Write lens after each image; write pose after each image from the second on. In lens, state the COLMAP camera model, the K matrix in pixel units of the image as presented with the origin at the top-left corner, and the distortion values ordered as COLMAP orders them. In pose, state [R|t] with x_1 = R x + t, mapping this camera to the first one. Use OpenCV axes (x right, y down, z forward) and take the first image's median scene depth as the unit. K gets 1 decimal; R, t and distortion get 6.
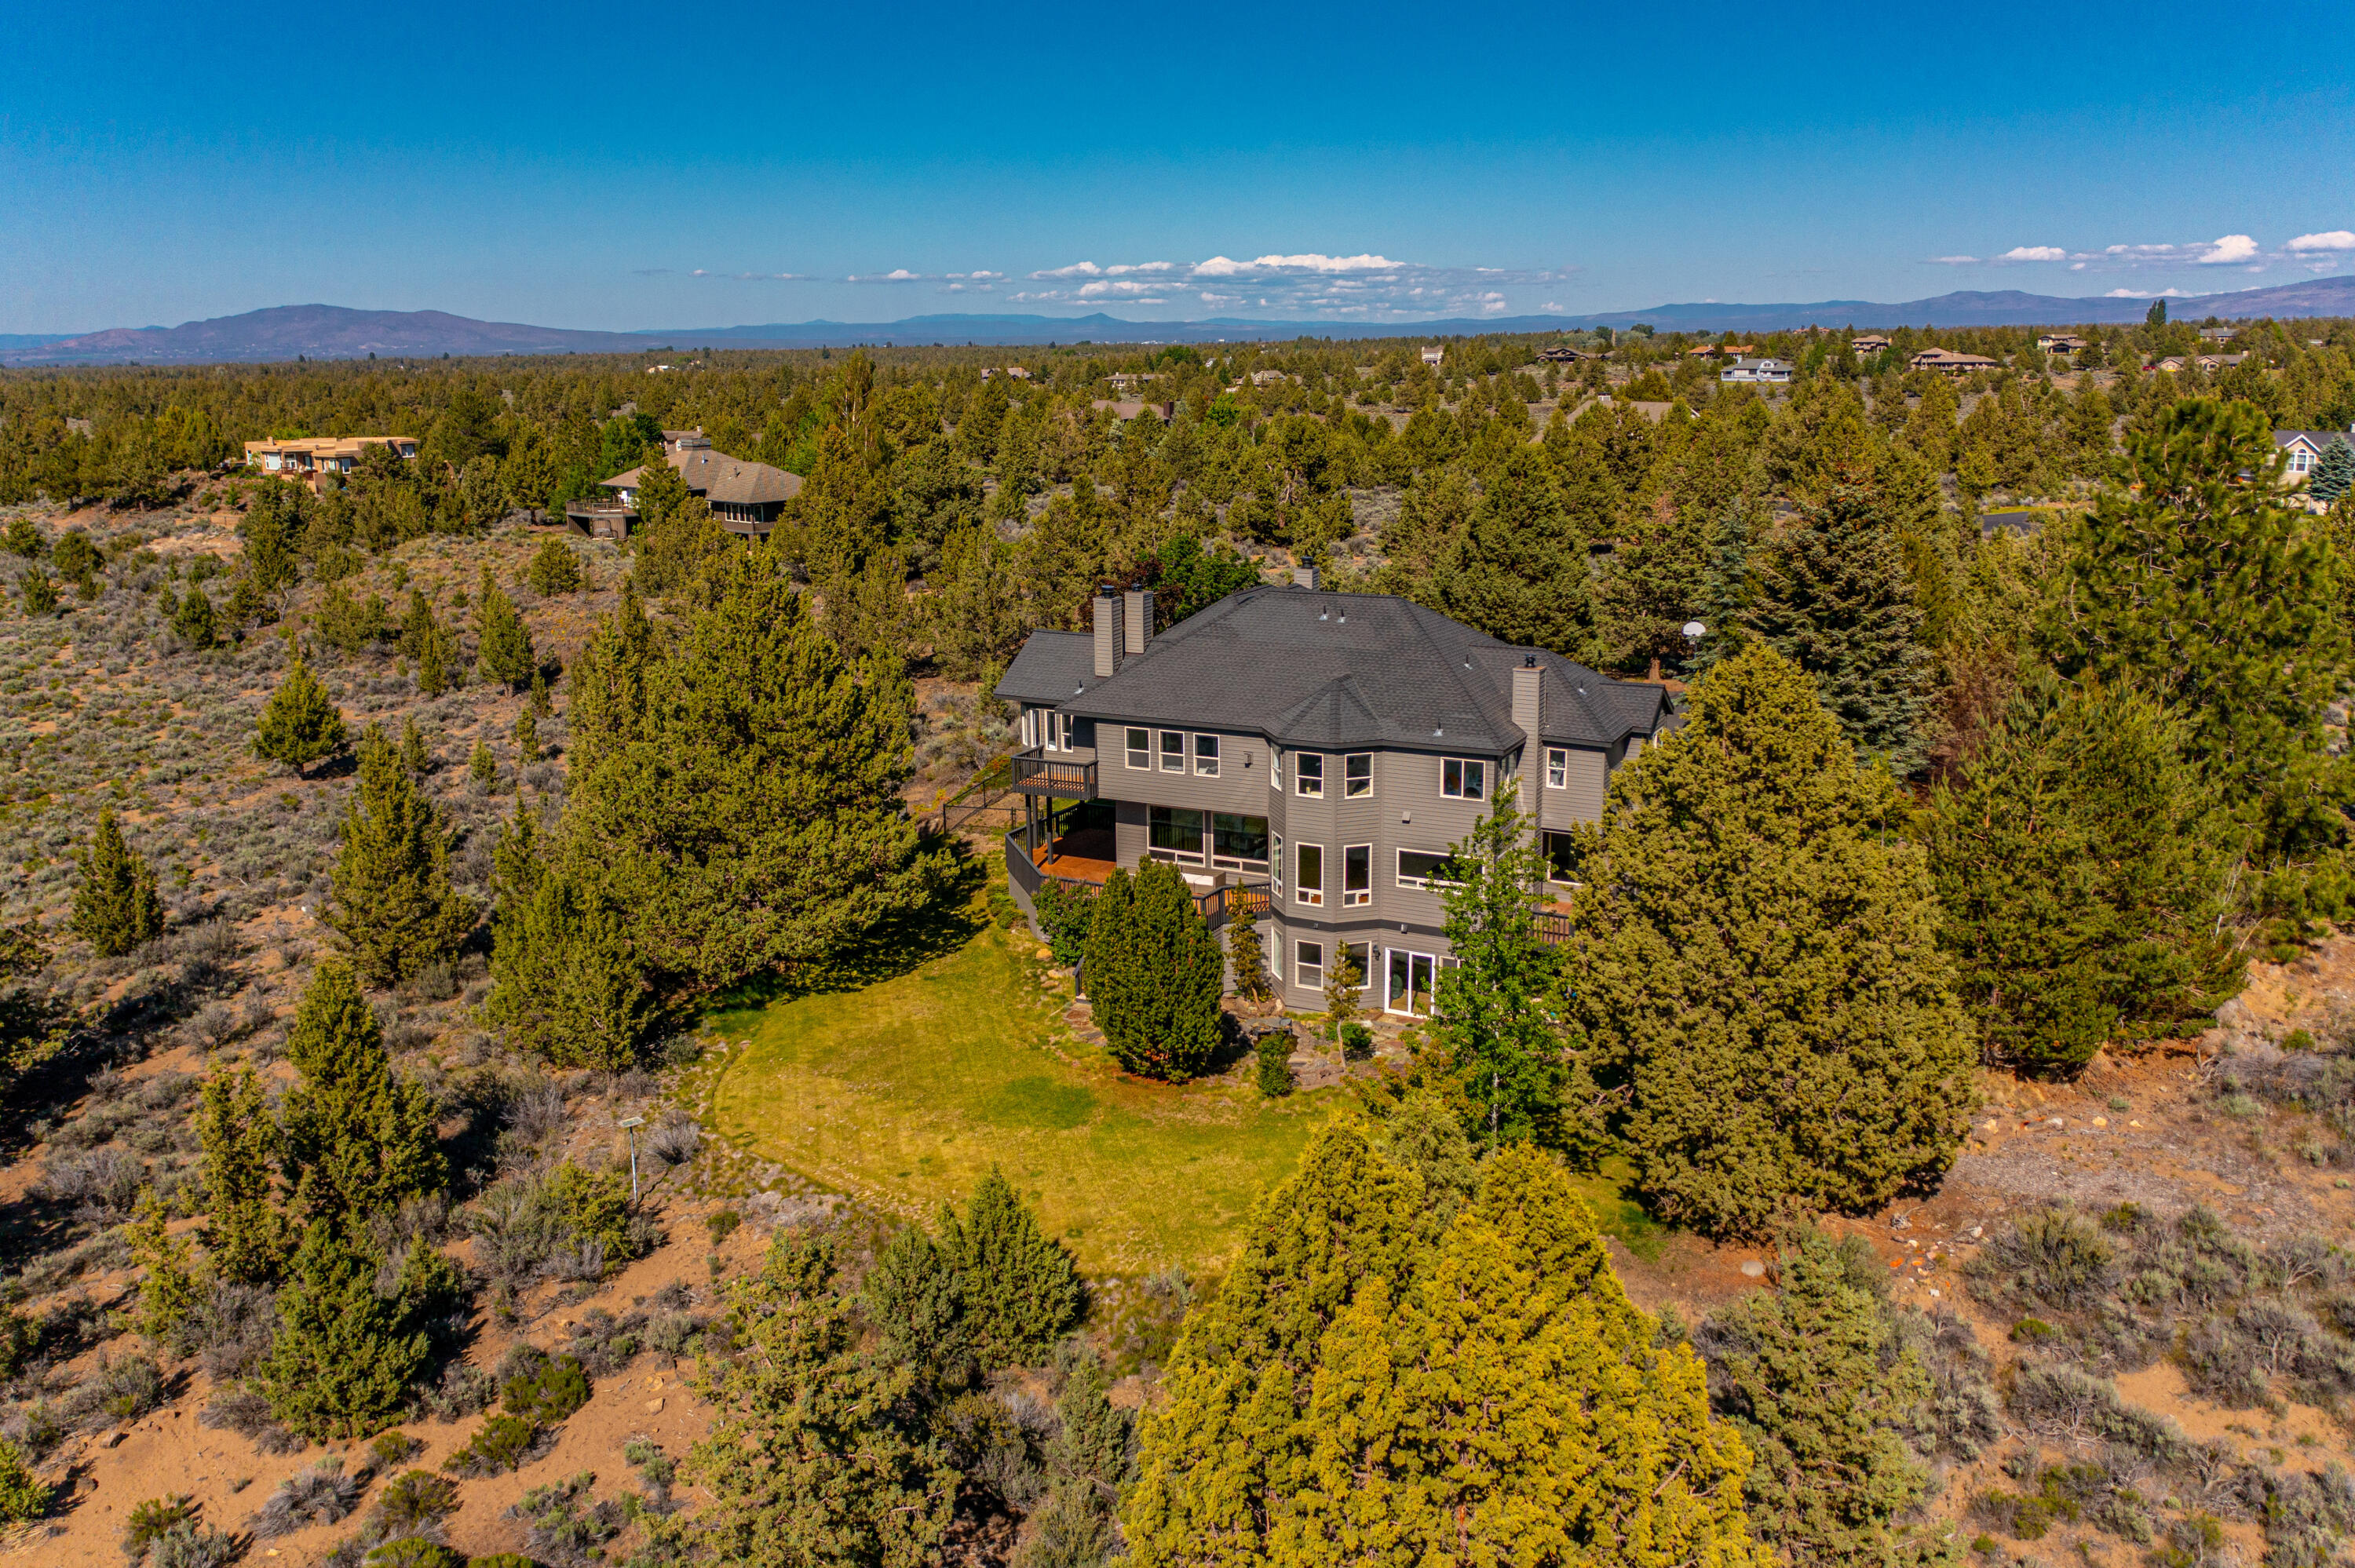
lens RADIAL K [[1896.1, 0, 1197.0], [0, 1896.1, 787.6], [0, 0, 1]] dist [-0.002895, 0.004834]
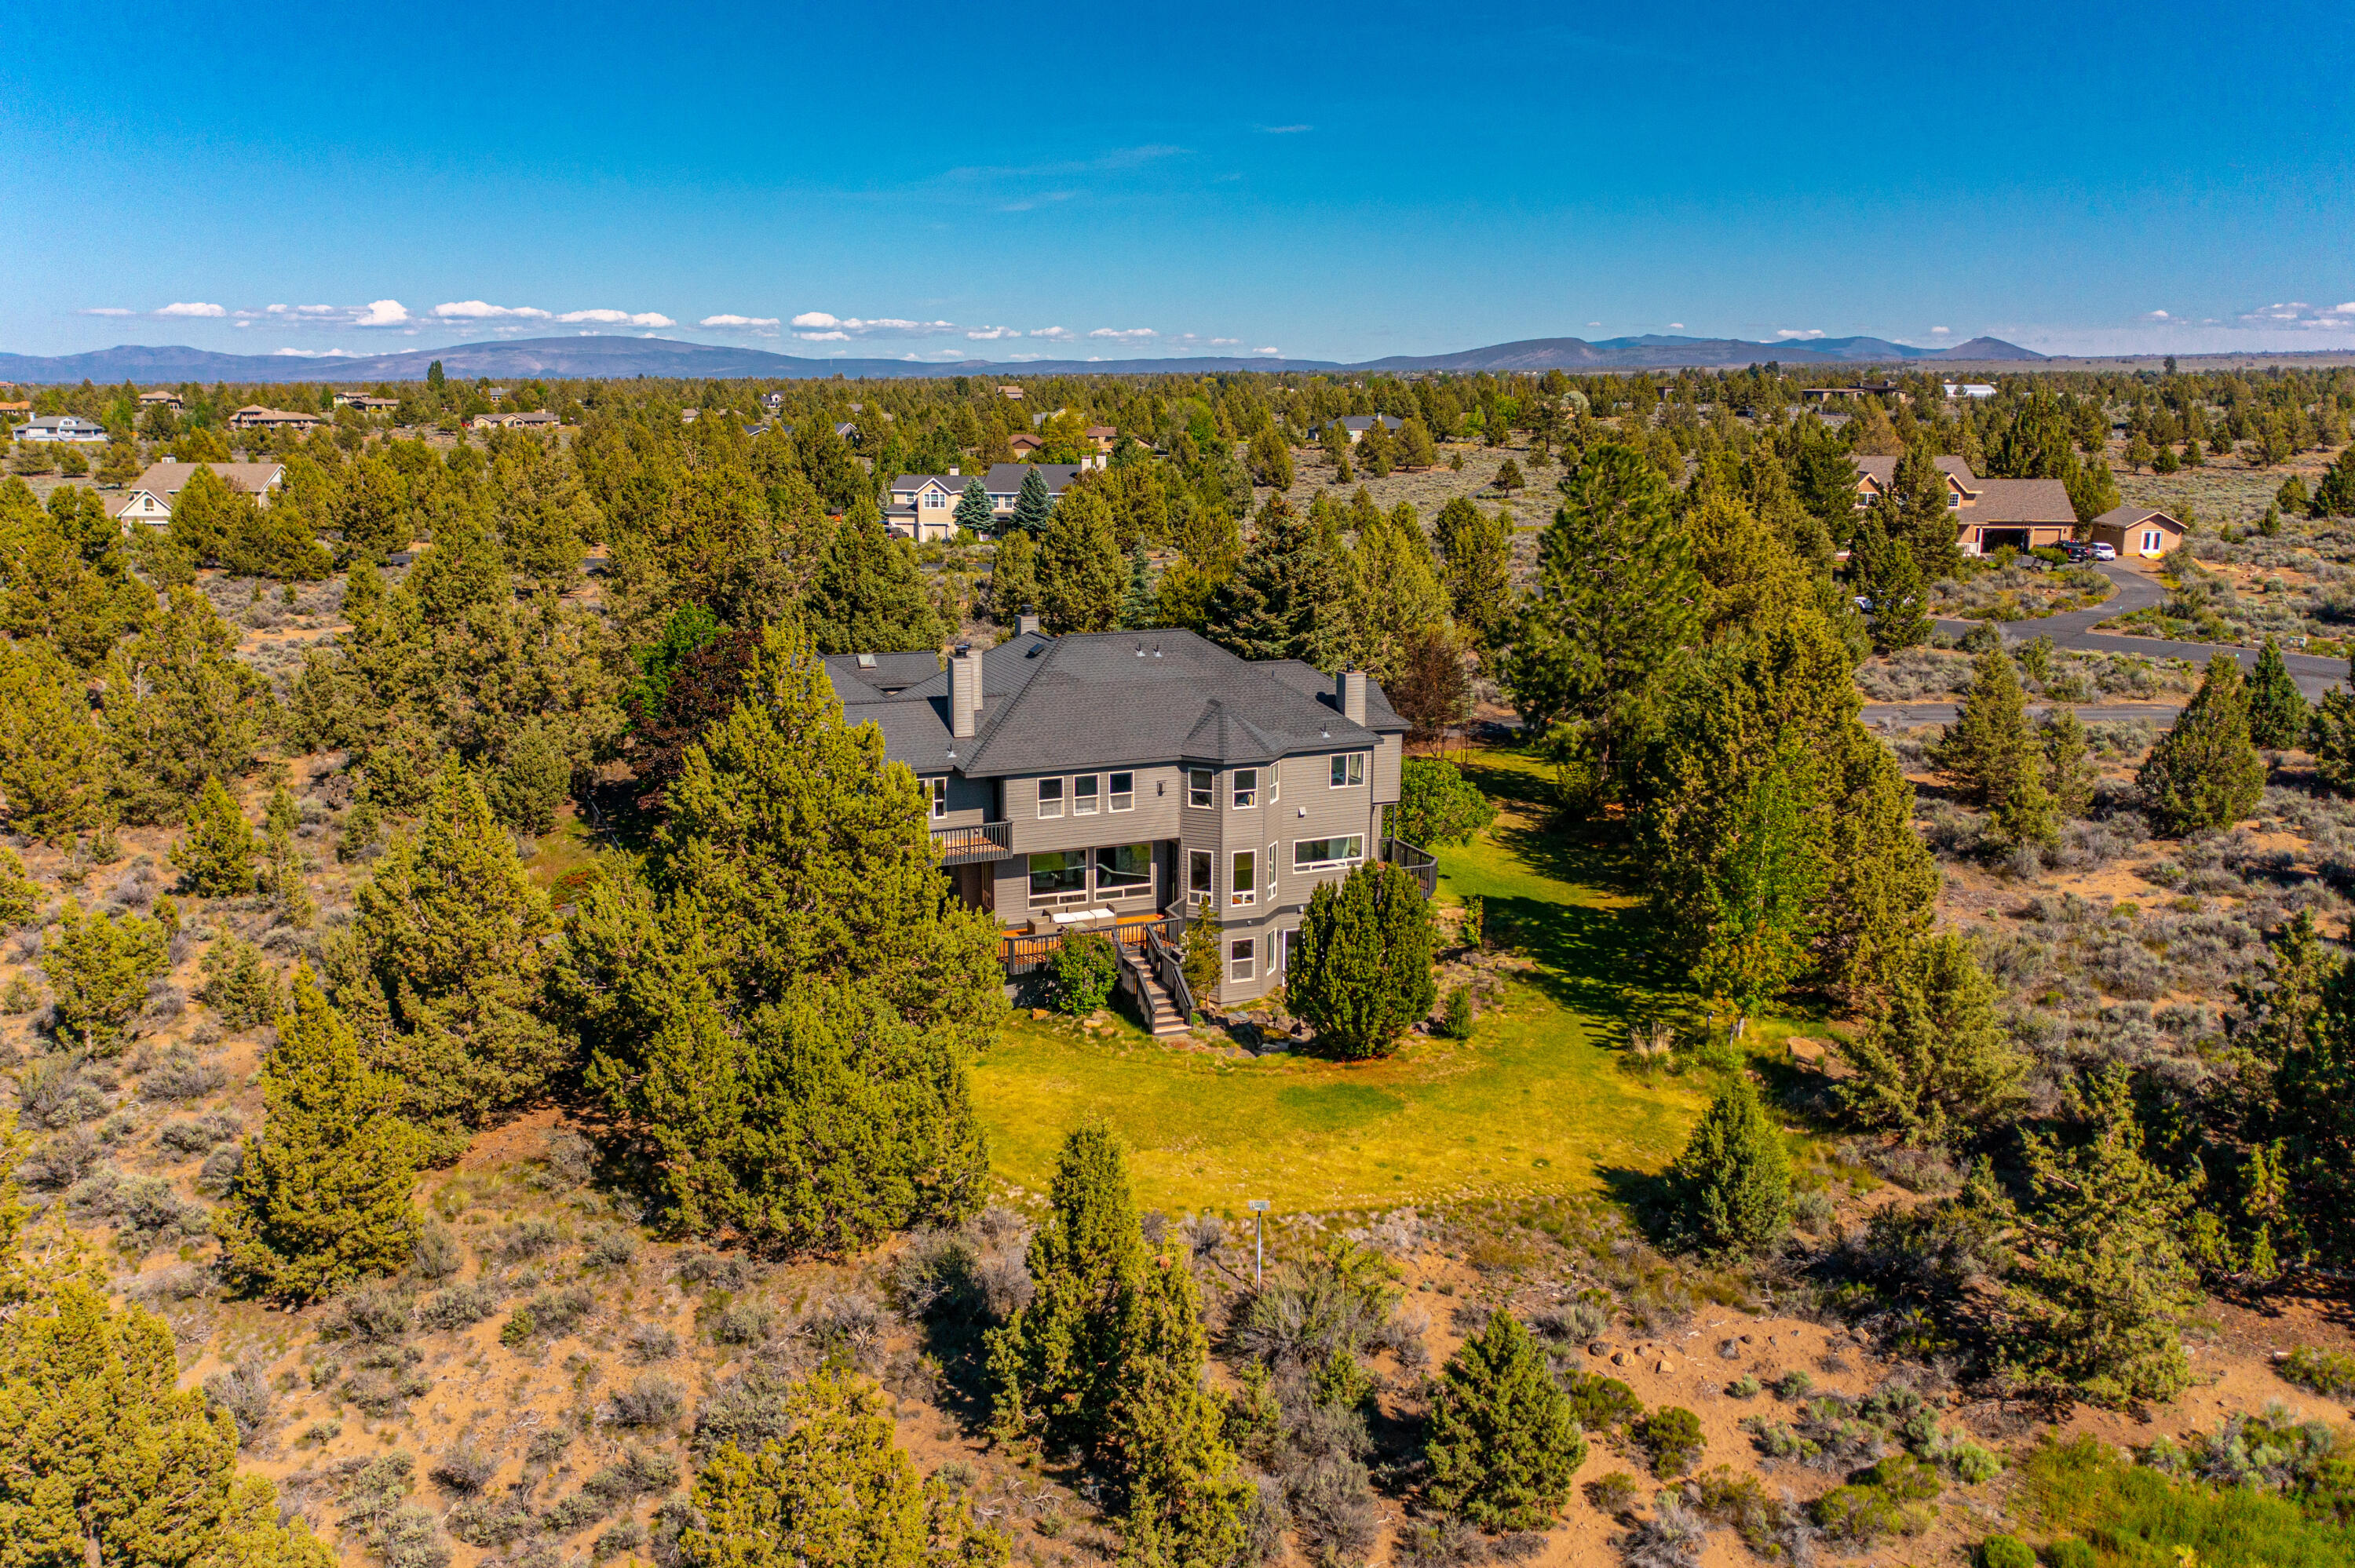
lens RADIAL K [[1887.2, 0, 1167.4], [0, 1887.2, 778.8], [0, 0, 1]] dist [-0.007768, 0.010668]
pose [[0.641632, -0.145663, 0.753055, -0.727698], [0.169727, 0.984426, 0.045802, -0.064186], [-0.747998, 0.098426, 0.656362, 0.271647]]
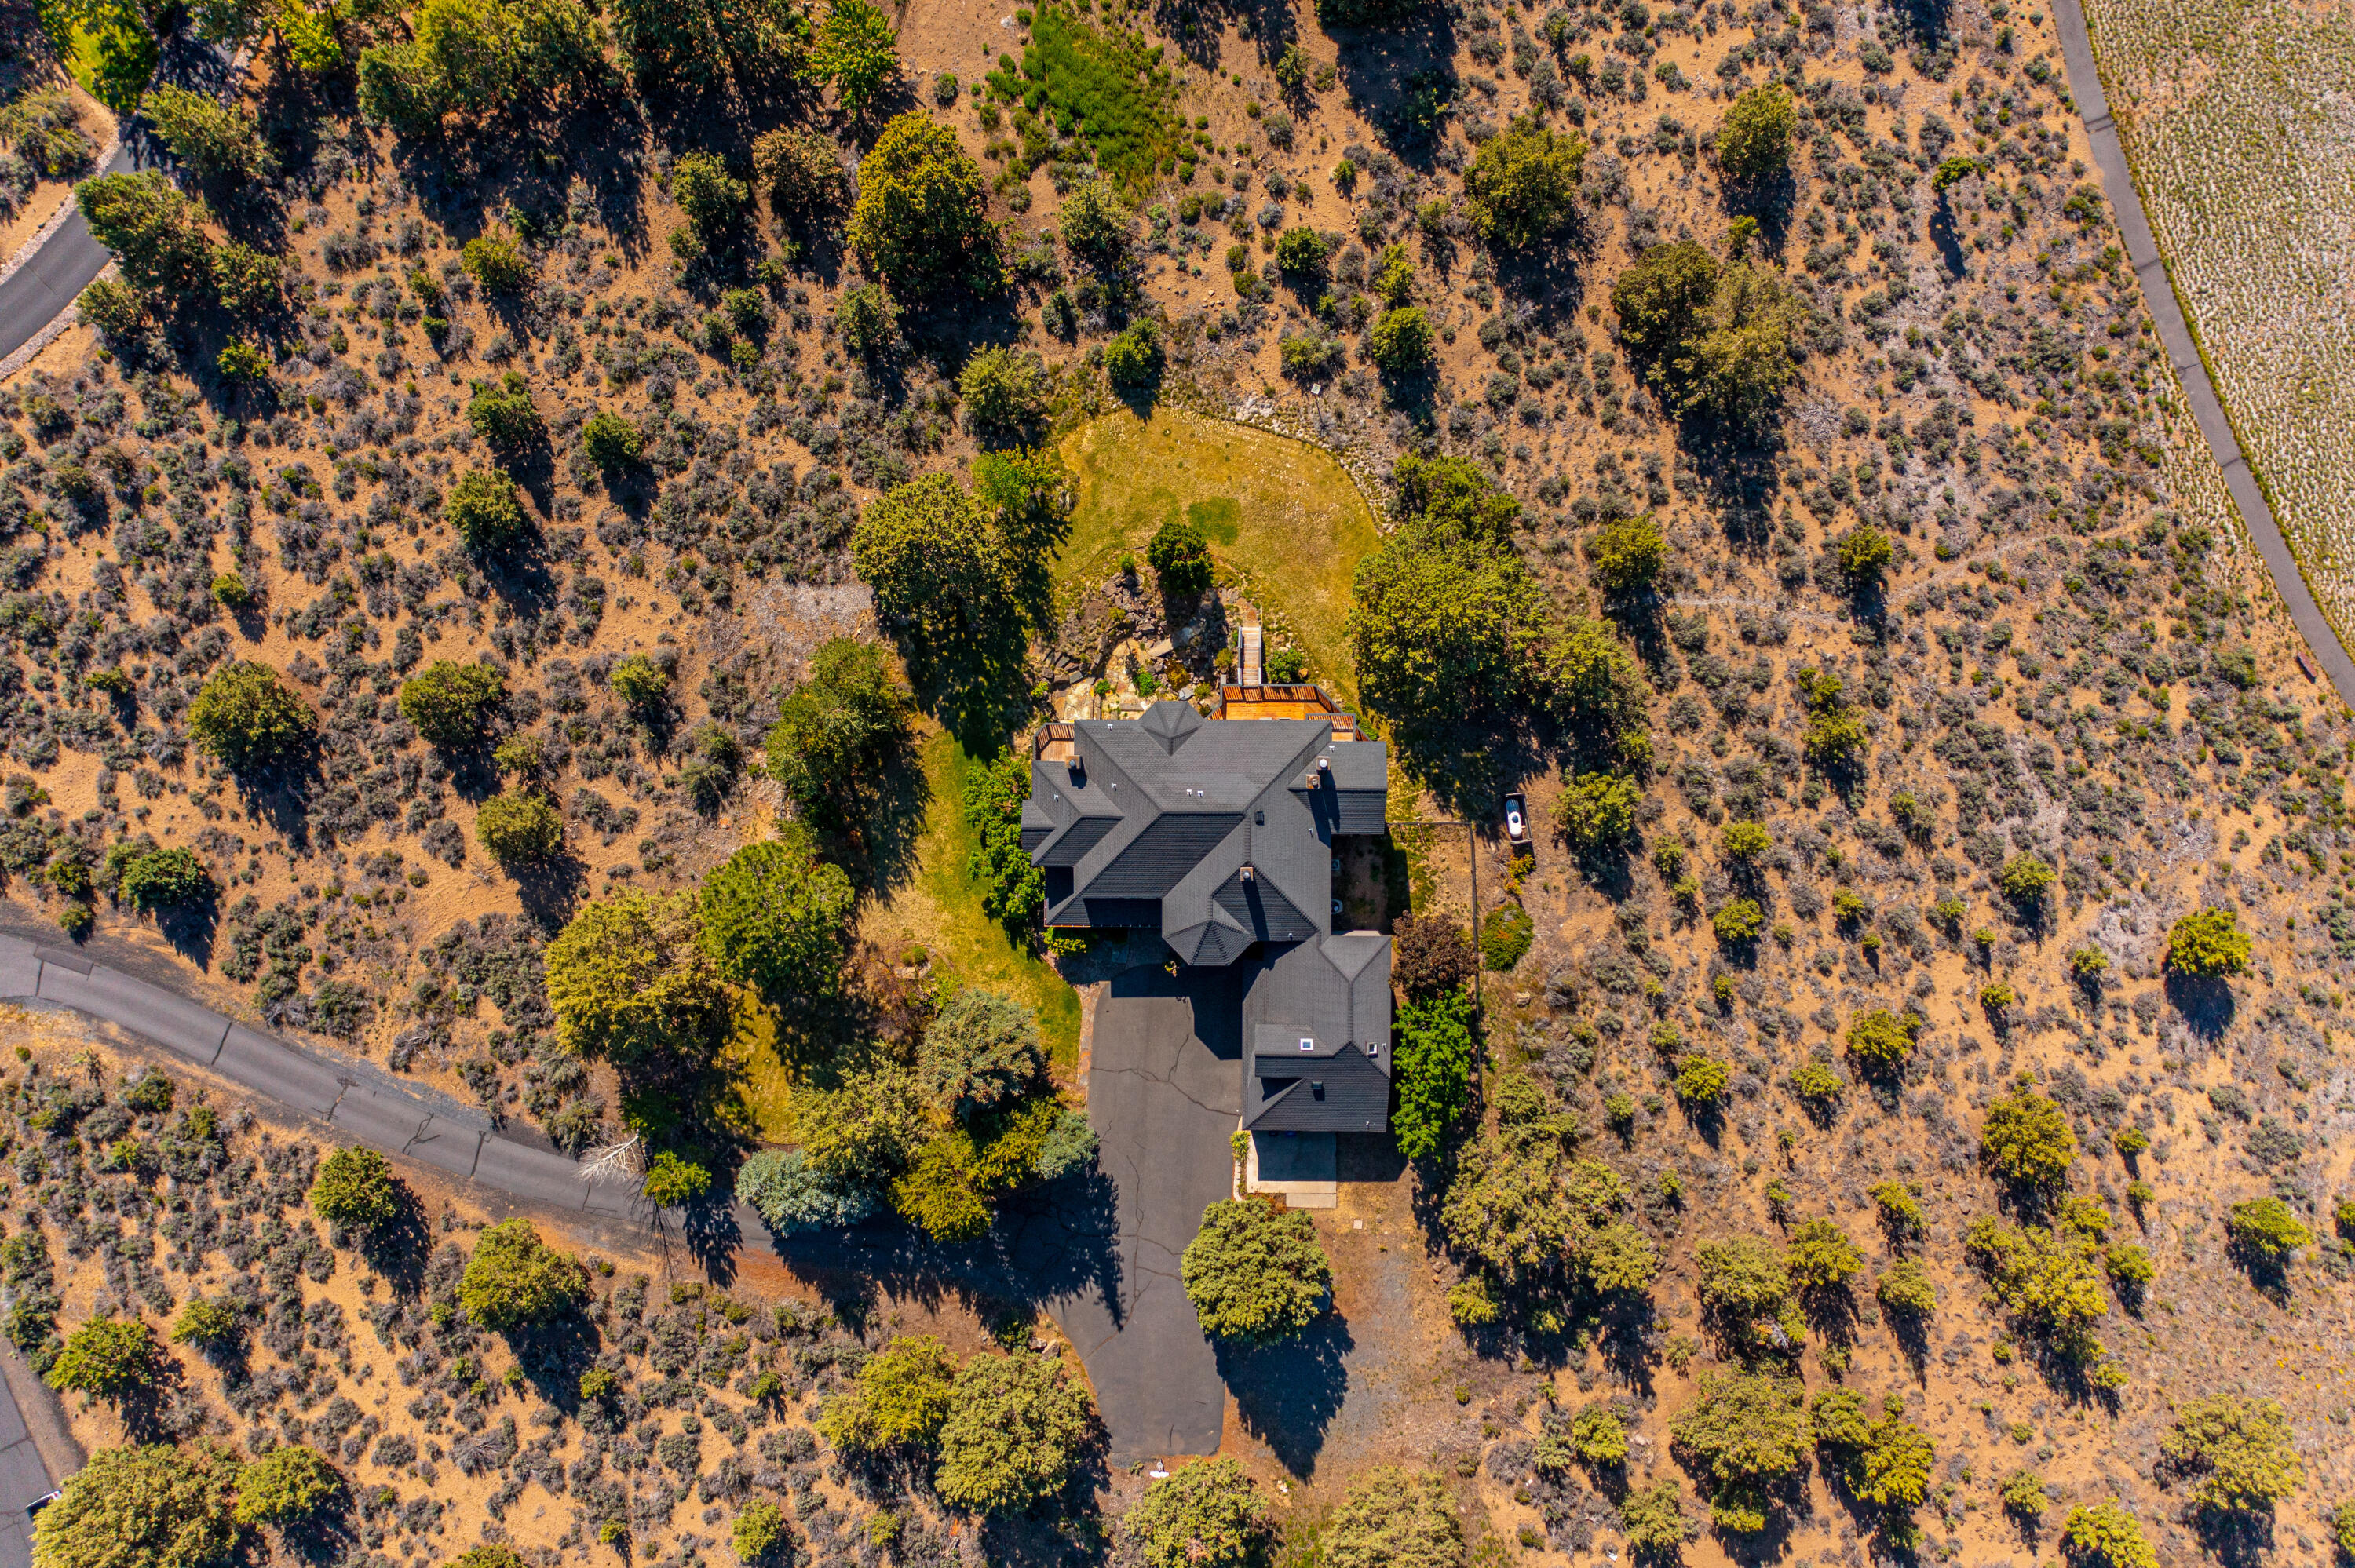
lens RADIAL K [[1896.1, 0, 1197.0], [0, 1896.1, 787.6], [0, 0, 1]] dist [-0.002895, 0.004834]
pose [[-0.884651, 0.466134, 0.010568, 0.059829], [-0.094872, -0.202151, 0.974748, -1.756934], [0.456500, 0.861309, 0.223056, 0.581166]]
